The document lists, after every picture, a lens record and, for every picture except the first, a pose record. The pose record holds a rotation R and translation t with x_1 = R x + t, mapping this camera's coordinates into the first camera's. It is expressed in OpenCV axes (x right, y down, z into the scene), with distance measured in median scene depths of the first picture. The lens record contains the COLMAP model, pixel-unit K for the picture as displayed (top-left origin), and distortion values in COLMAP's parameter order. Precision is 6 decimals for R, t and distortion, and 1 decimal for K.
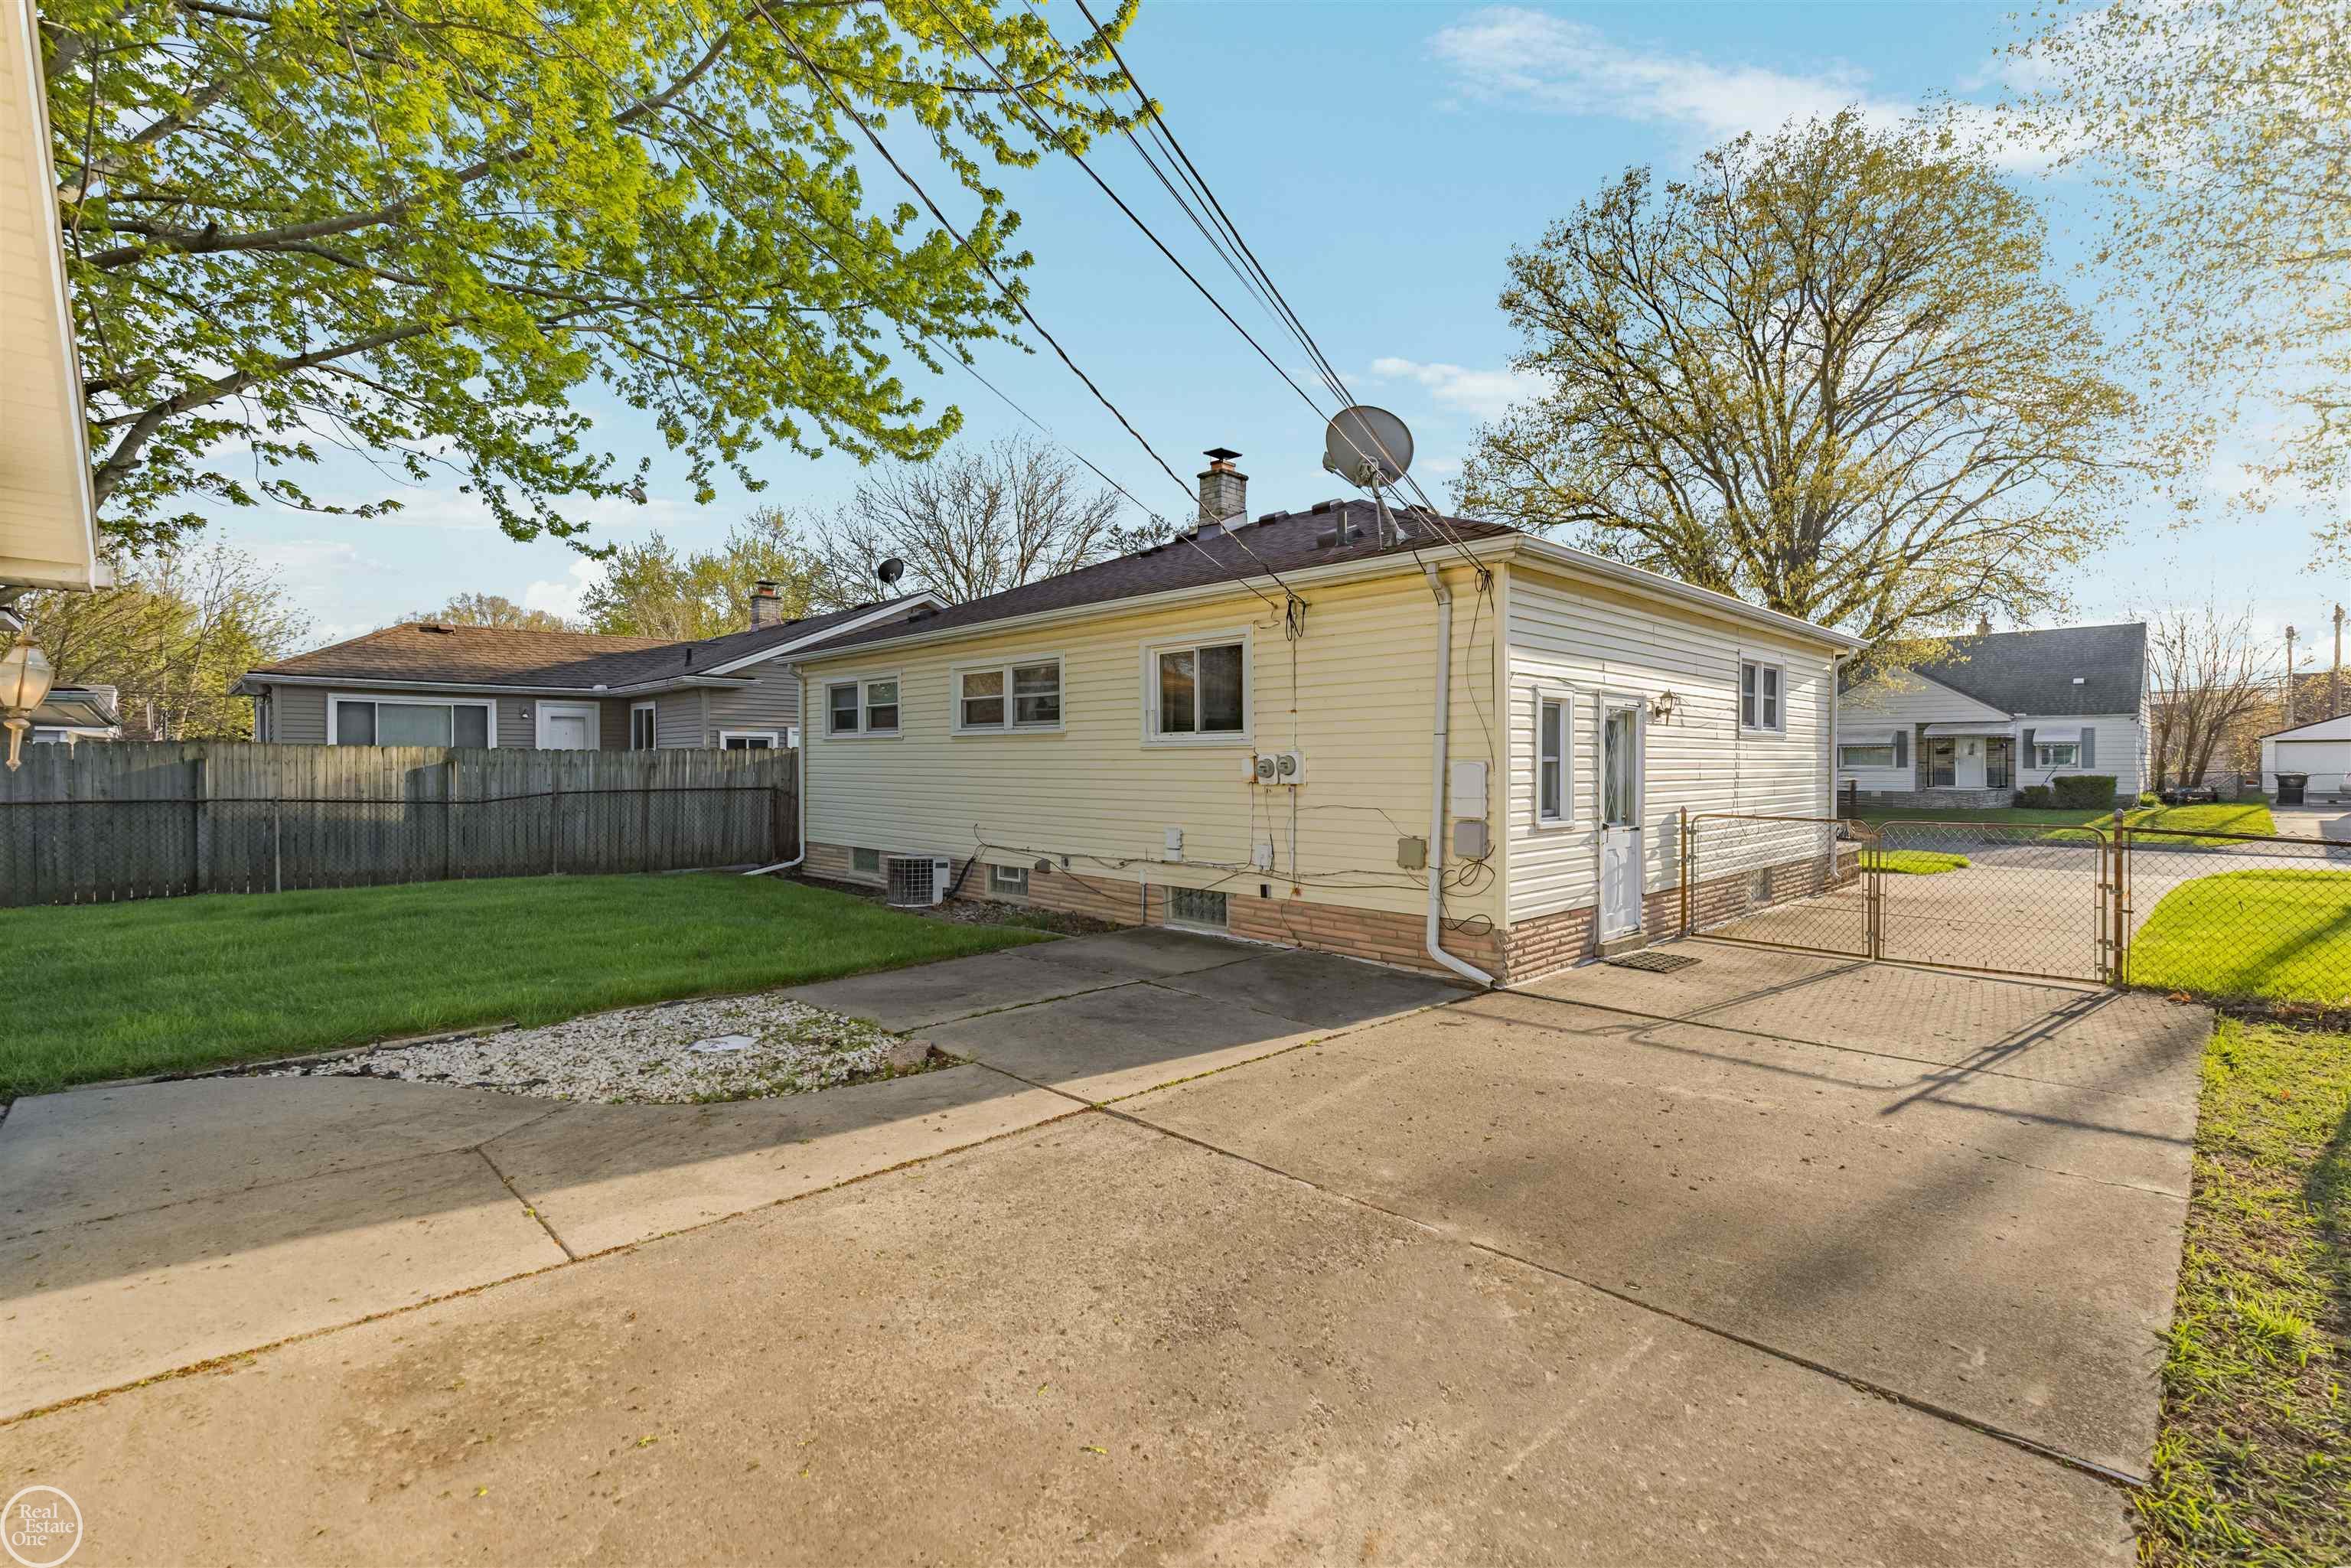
lens RADIAL K [[1066.8, 0, 1170.4], [0, 1066.8, 779.5], [0, 0, 1]] dist [0.001970, 0.000064]
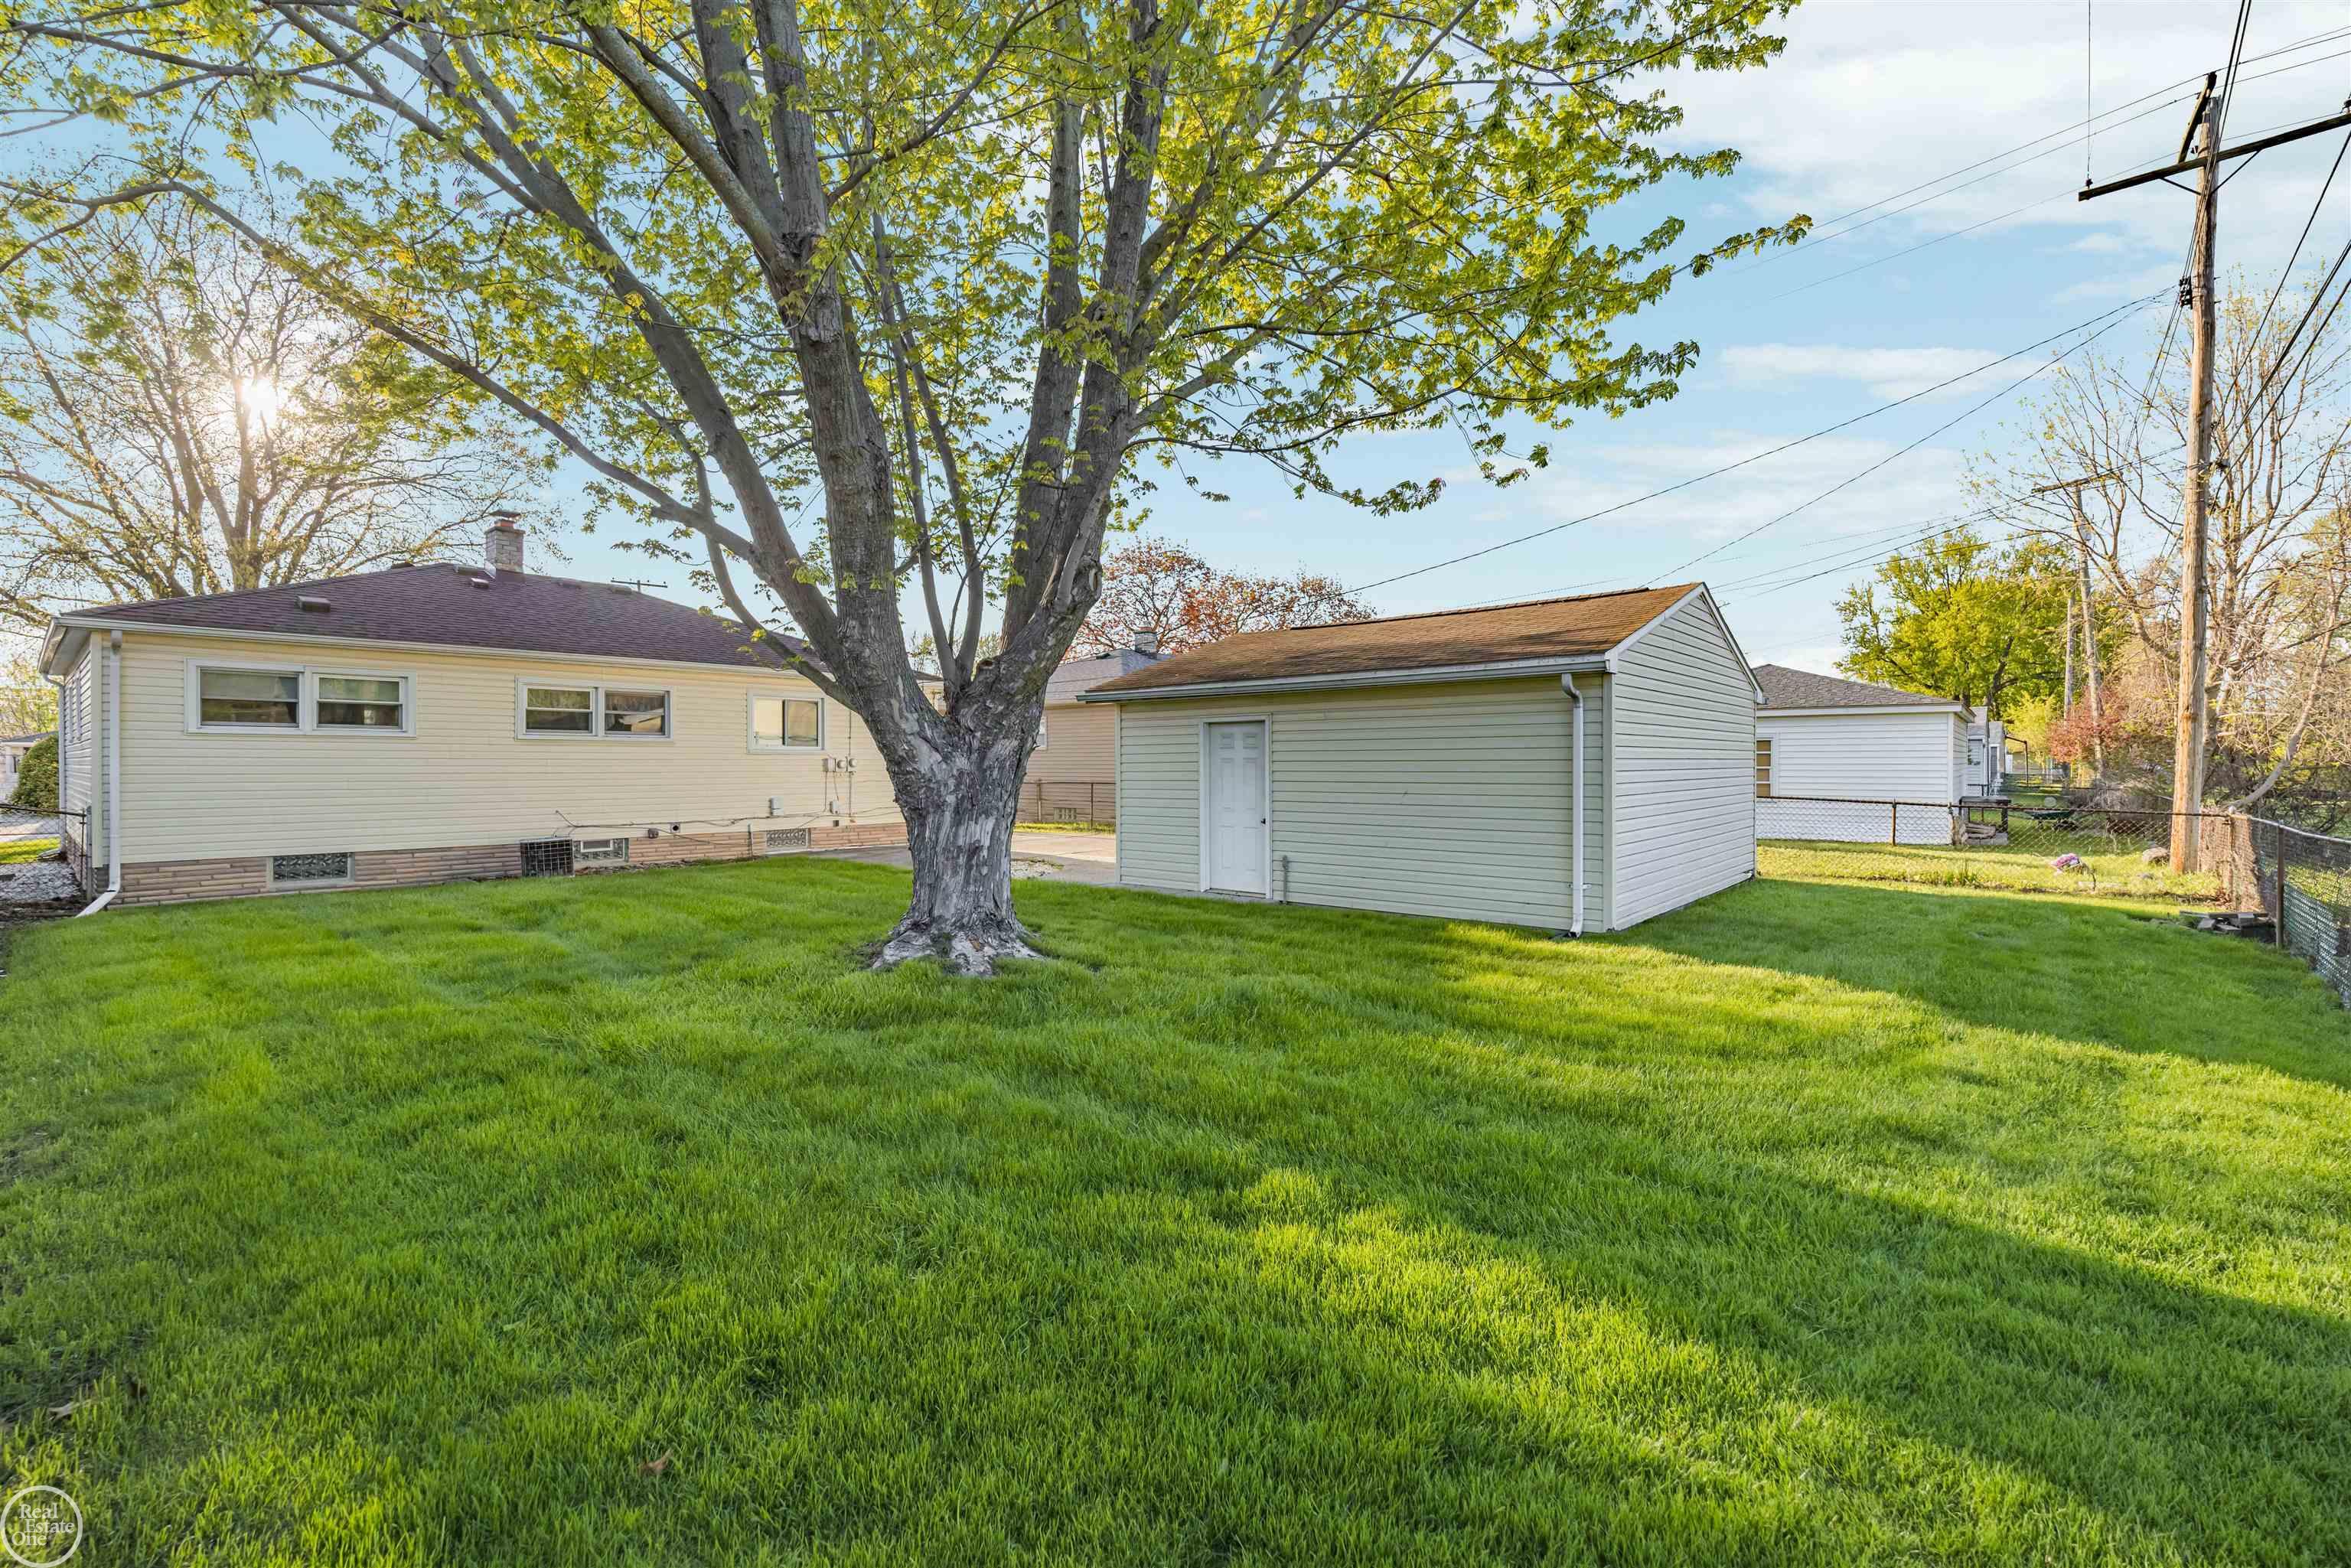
lens RADIAL K [[978.5, 0, 1180.0], [0, 978.5, 774.9], [0, 0, 1]] dist [-0.002911, -0.000275]
pose [[-0.117856, -0.011668, 0.992962, -1.506206], [0.016246, 0.999774, 0.013677, -0.004059], [-0.992898, 0.017743, -0.117640, 0.445921]]
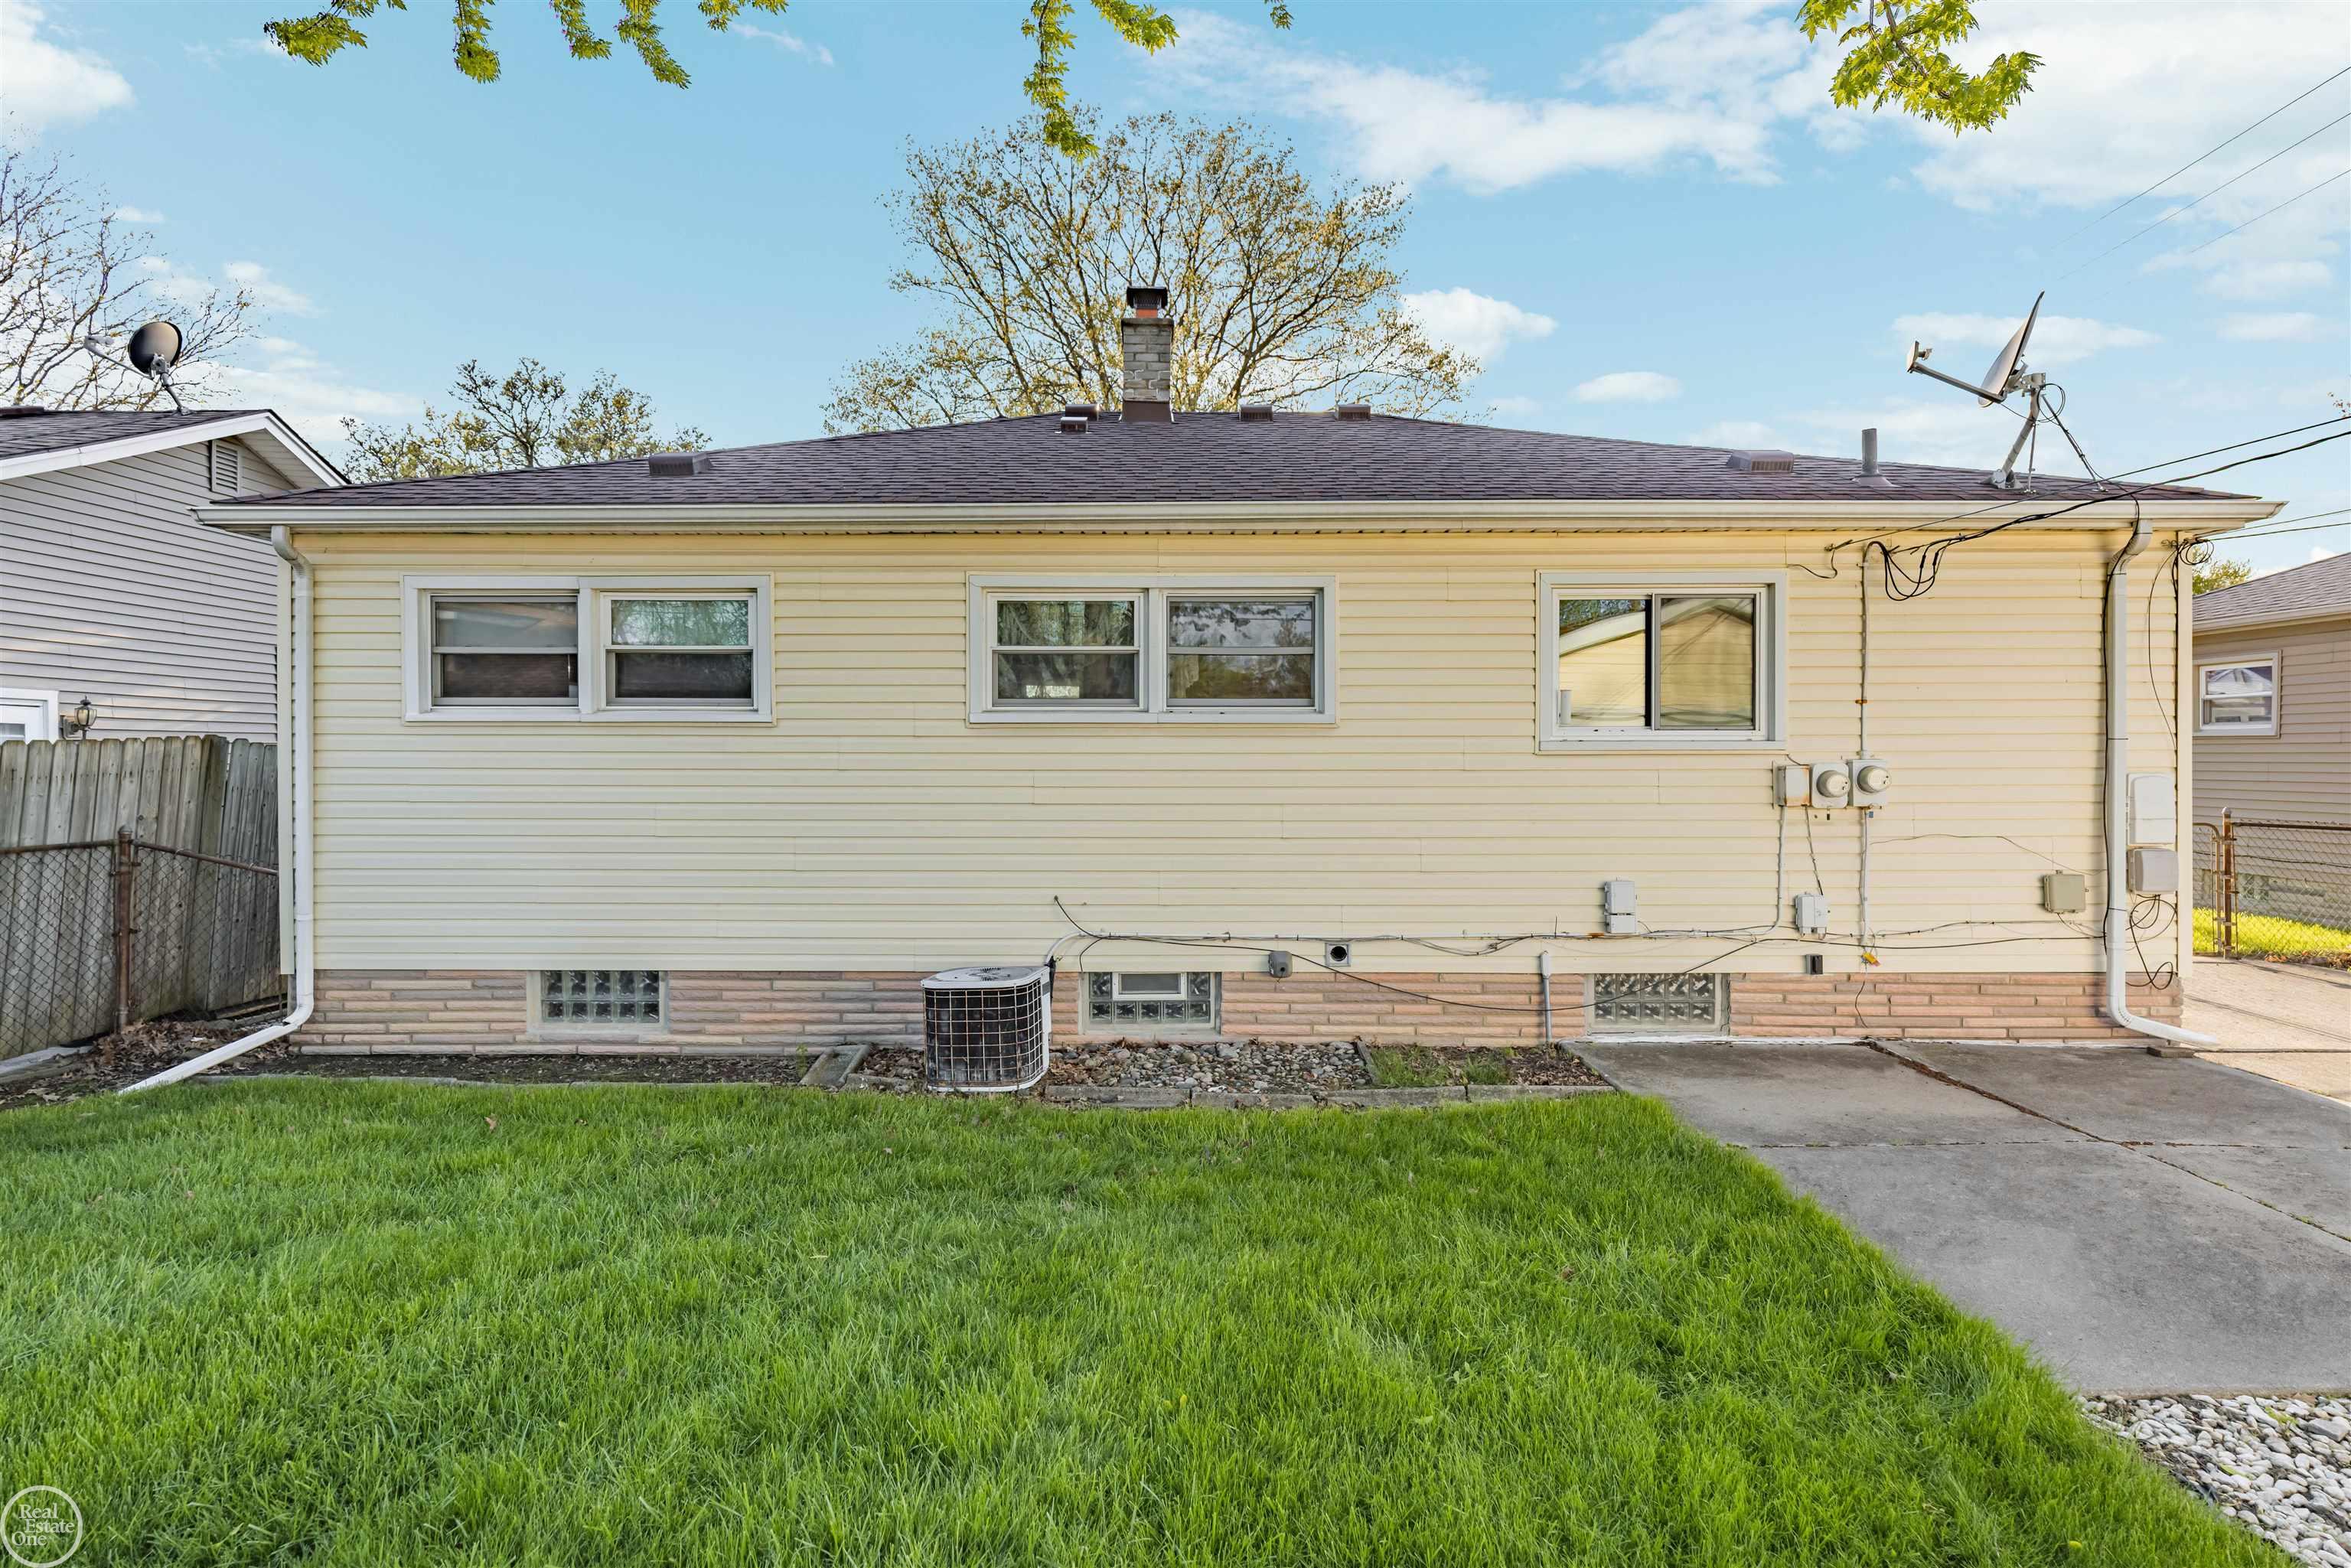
lens RADIAL K [[1198.9, 0, 1180.7], [0, 1198.9, 777.4], [0, 0, 1]] dist [-0.000320, -0.000080]
pose [[0.697151, -0.006357, 0.716896, -0.591655], [0.011900, 0.999926, -0.002706, -0.013626], [-0.716826, 0.010418, 0.697174, 0.604487]]
